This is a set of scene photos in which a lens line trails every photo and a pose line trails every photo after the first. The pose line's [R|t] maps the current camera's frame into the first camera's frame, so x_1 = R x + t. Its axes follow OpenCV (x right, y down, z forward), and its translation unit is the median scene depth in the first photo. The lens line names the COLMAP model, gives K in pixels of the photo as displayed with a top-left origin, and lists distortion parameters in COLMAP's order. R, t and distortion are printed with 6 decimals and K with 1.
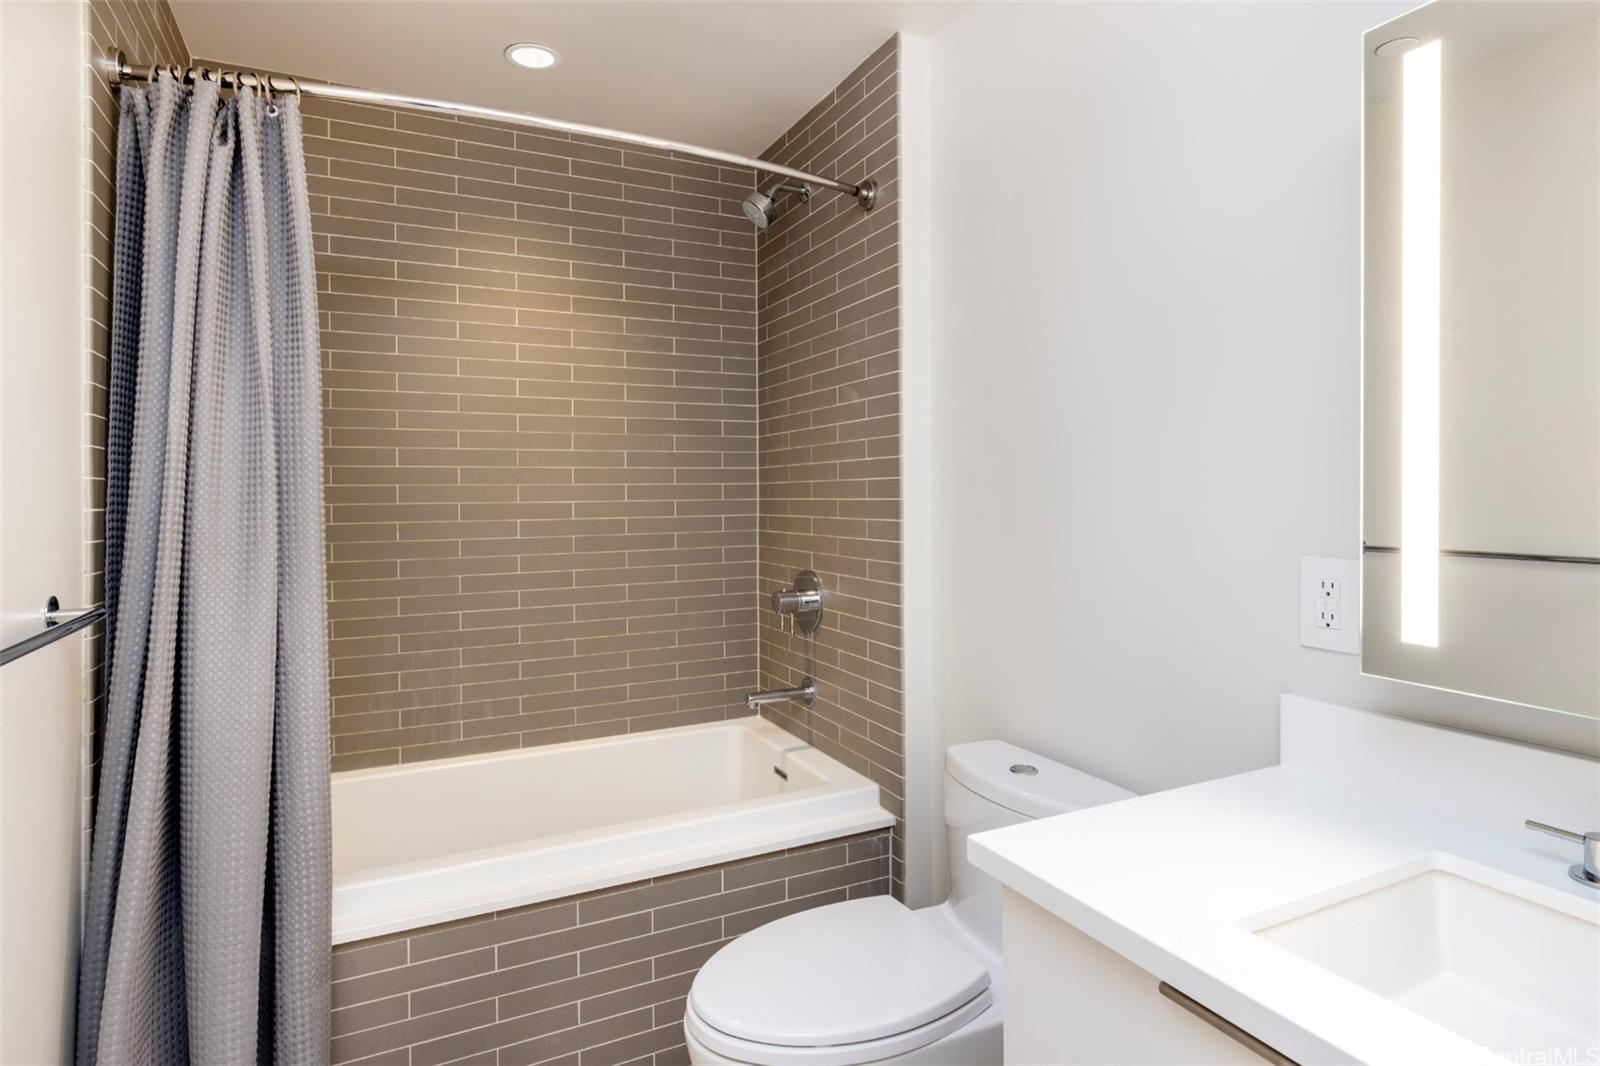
lens RADIAL K [[891.5, 0, 747.1], [0, 891.5, 508.9], [0, 0, 1]] dist [-0.000418, -0.009192]
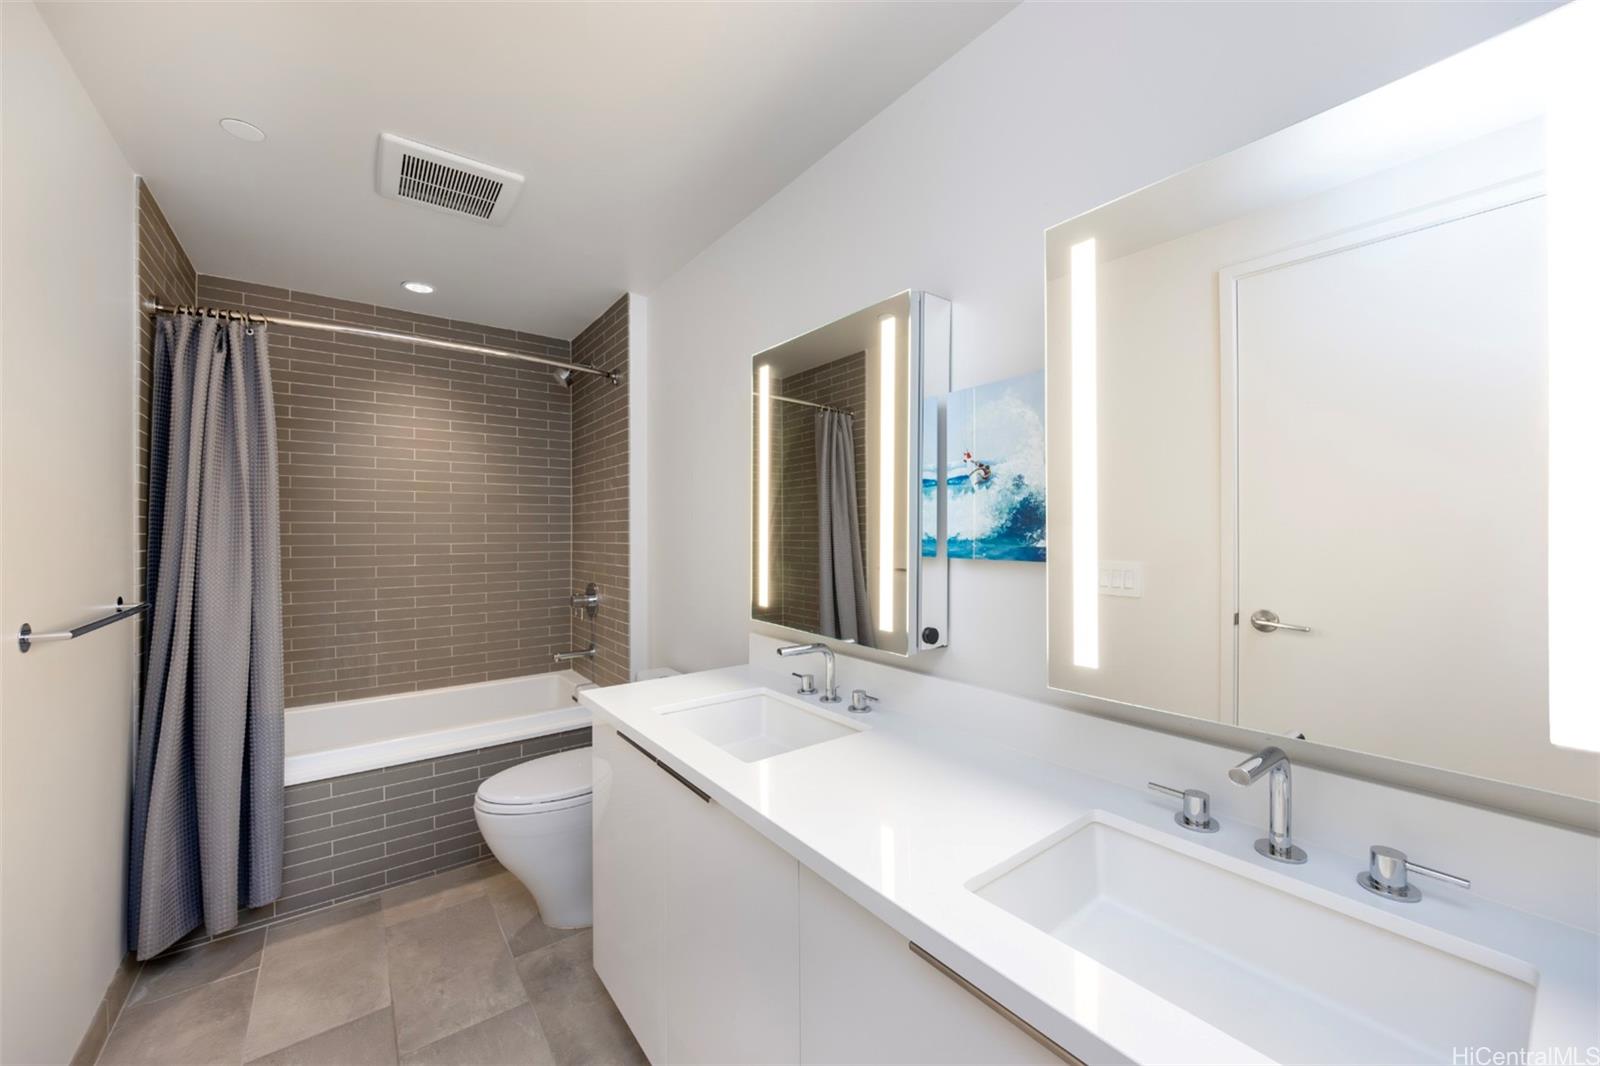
lens RADIAL K [[683.8, 0, 797.4], [0, 683.8, 539.6], [0, 0, 1]] dist [-0.000874, -0.008136]
pose [[0.983365, 0.001614, 0.181634, 0.320817], [-0.000824, 0.999990, -0.004430, -0.016087], [-0.181639, 0.004206, 0.983356, -0.579961]]
